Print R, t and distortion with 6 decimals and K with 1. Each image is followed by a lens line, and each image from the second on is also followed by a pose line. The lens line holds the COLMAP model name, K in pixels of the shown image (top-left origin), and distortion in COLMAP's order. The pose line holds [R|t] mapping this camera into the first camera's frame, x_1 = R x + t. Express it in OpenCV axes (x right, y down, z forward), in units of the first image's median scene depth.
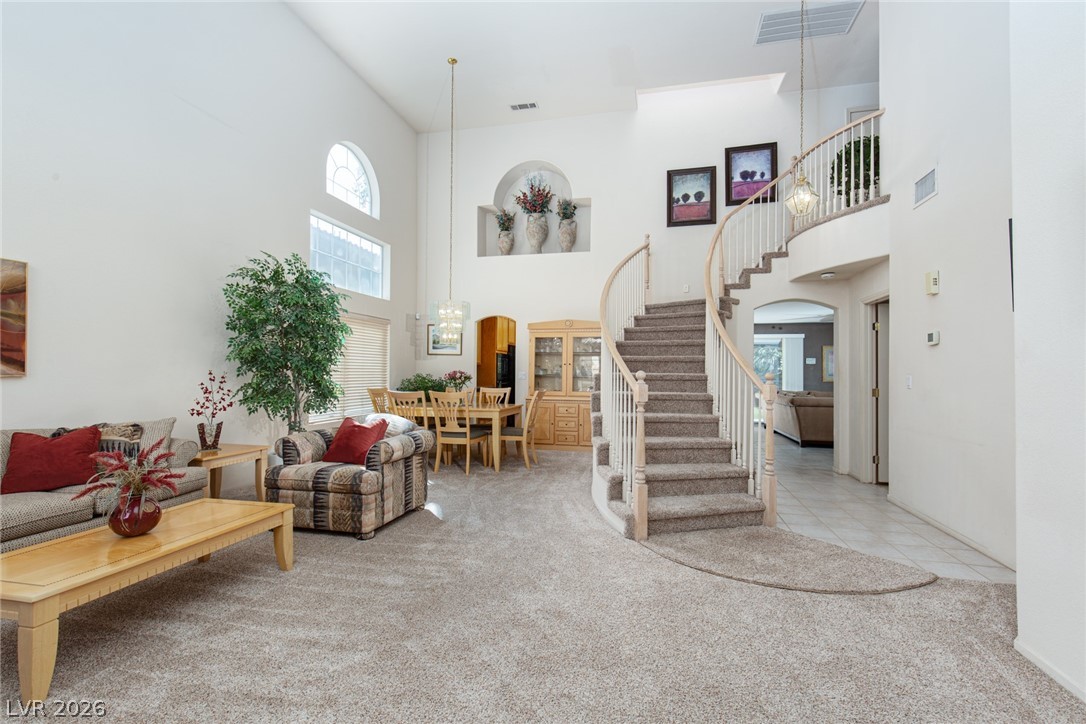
lens RADIAL K [[490.2, 0, 545.2], [0, 490.2, 368.7], [0, 0, 1]] dist [0.002893, 0.000173]
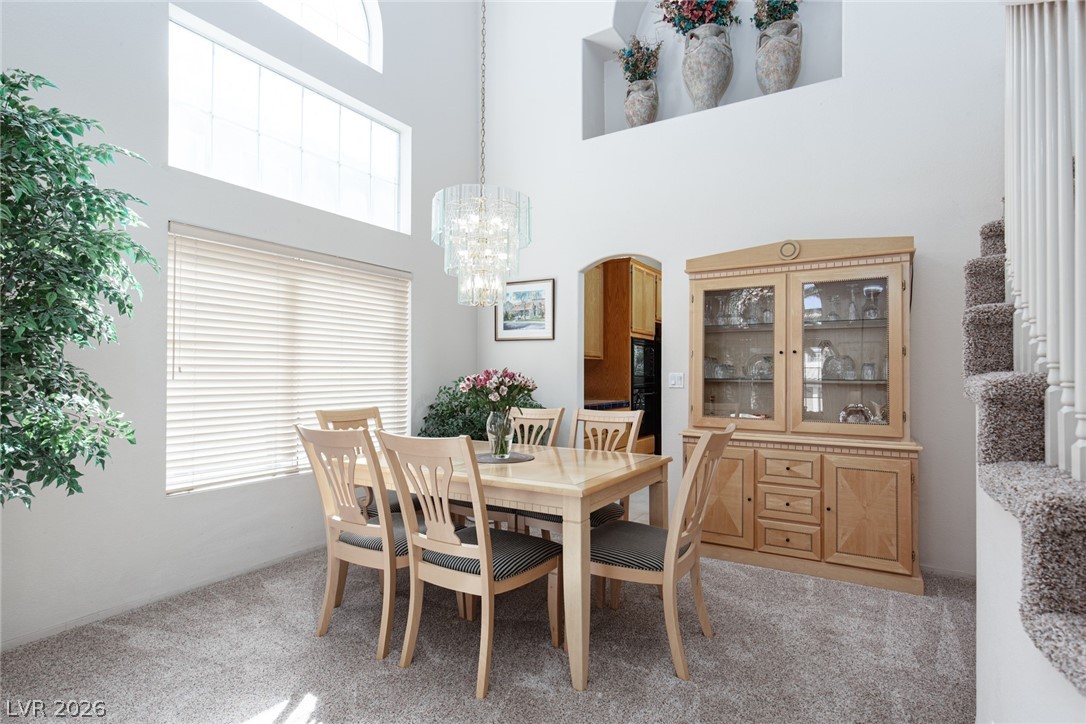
lens RADIAL K [[547.5, 0, 546.6], [0, 547.5, 364.8], [0, 0, 1]] dist [-0.002073, -0.000120]
pose [[0.951080, -0.008100, -0.308838, -0.004415], [0.005371, 0.999939, -0.009686, 0.003968], [0.308898, 0.007553, 0.951065, 0.519693]]
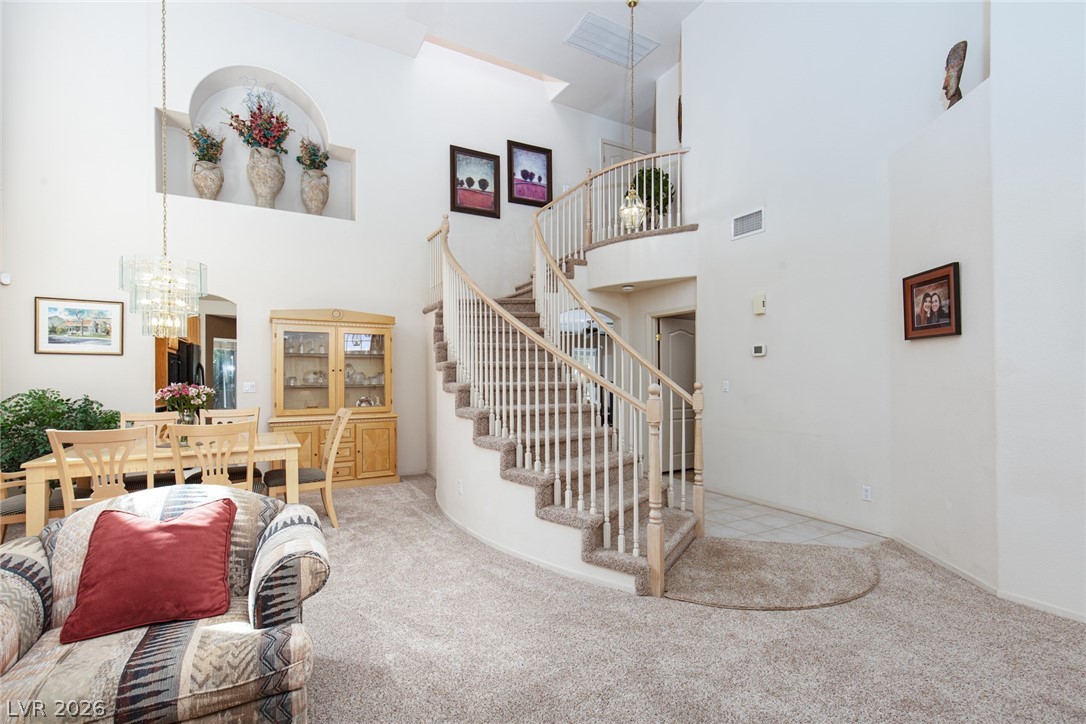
lens RADIAL K [[495.0, 0, 544.2], [0, 495.0, 378.8], [0, 0, 1]] dist [0.003102, -0.000231]
pose [[0.730831, -0.015367, 0.682385, -0.234018], [0.004272, 0.999830, 0.017940, -0.008995], [-0.682545, -0.010197, 0.730773, 0.253532]]
